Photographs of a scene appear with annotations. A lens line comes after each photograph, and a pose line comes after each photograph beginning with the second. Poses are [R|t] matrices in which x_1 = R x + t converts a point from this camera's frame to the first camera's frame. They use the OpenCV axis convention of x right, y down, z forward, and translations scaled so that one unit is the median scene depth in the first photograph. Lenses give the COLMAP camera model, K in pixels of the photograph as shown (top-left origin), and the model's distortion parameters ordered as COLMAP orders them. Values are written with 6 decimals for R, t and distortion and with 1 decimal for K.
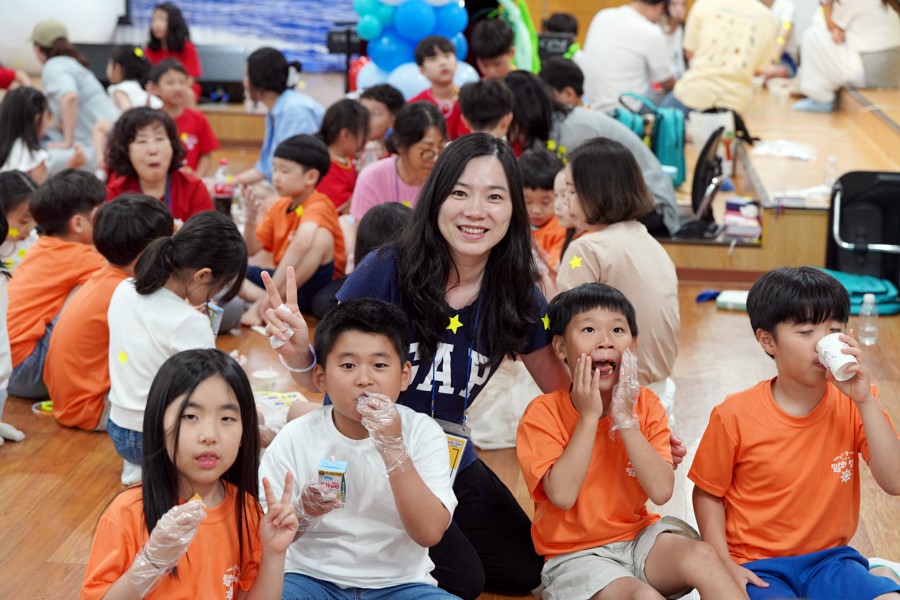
lens RADIAL K [[1824.6, 0, 450.0], [0, 1824.6, 300.0], [0, 0, 1]] dist [0.039343, 0.042119]
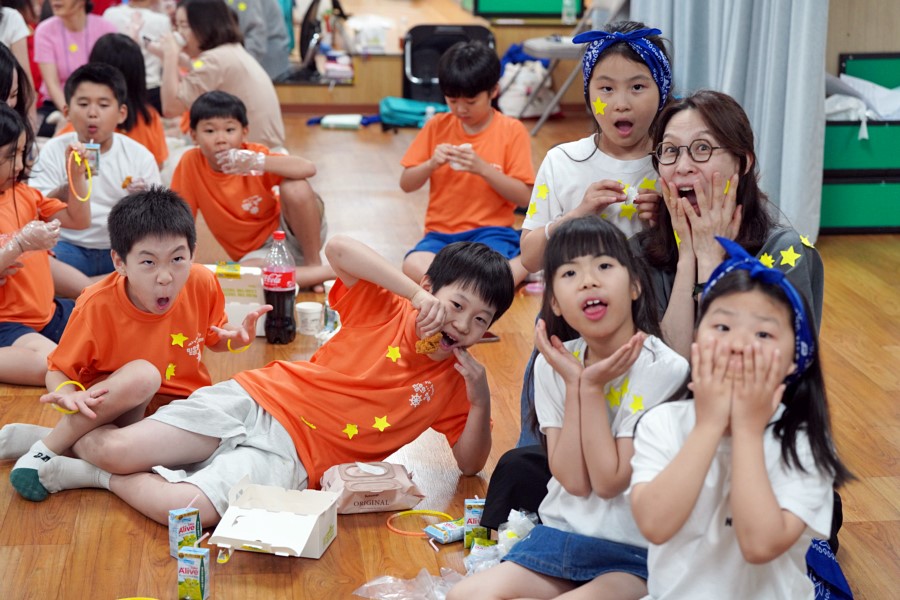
lens RADIAL K [[1824.6, 0, 450.0], [0, 1824.6, 300.0], [0, 0, 1]] dist [0.039343, 0.042119]
pose [[0.977445, -0.055857, 0.203668, -0.036671], [0.048380, 0.997966, 0.041511, 0.072507], [-0.205572, -0.030722, 0.978160, -0.294384]]
